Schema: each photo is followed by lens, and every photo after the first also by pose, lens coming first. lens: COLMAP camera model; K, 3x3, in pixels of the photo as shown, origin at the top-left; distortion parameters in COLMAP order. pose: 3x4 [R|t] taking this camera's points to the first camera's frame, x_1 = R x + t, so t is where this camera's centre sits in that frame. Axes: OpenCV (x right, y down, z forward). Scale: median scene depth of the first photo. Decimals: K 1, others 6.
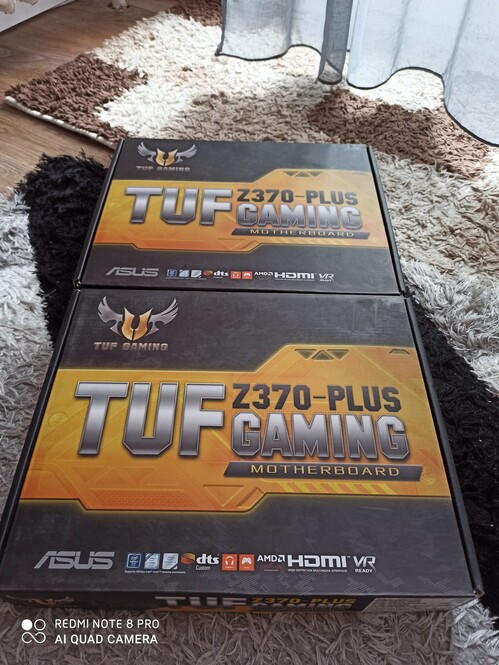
lens RADIAL K [[494.0, 0, 249.5], [0, 494.0, 332.5], [0, 0, 1]] dist [-0.000324, -0.001155]
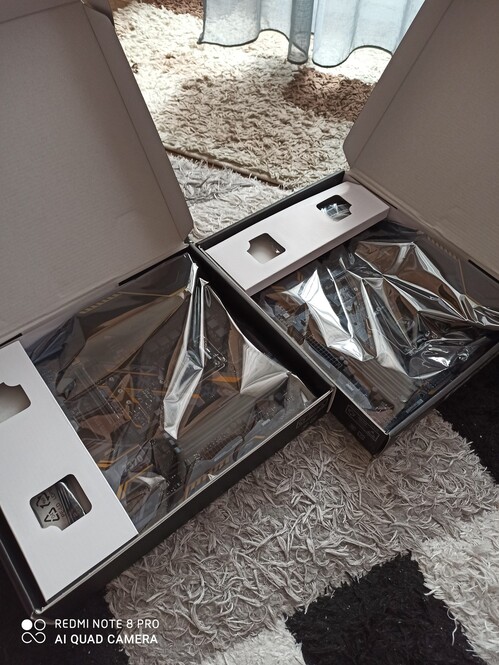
lens RADIAL K [[488.4, 0, 249.5], [0, 488.4, 332.5], [0, 0, 1]] dist [0.002386, 0.003116]
pose [[0.992111, -0.097070, 0.079330, -0.104186], [0.092867, 0.994155, 0.055056, 0.050029], [-0.084211, -0.047255, 0.995327, -0.163820]]
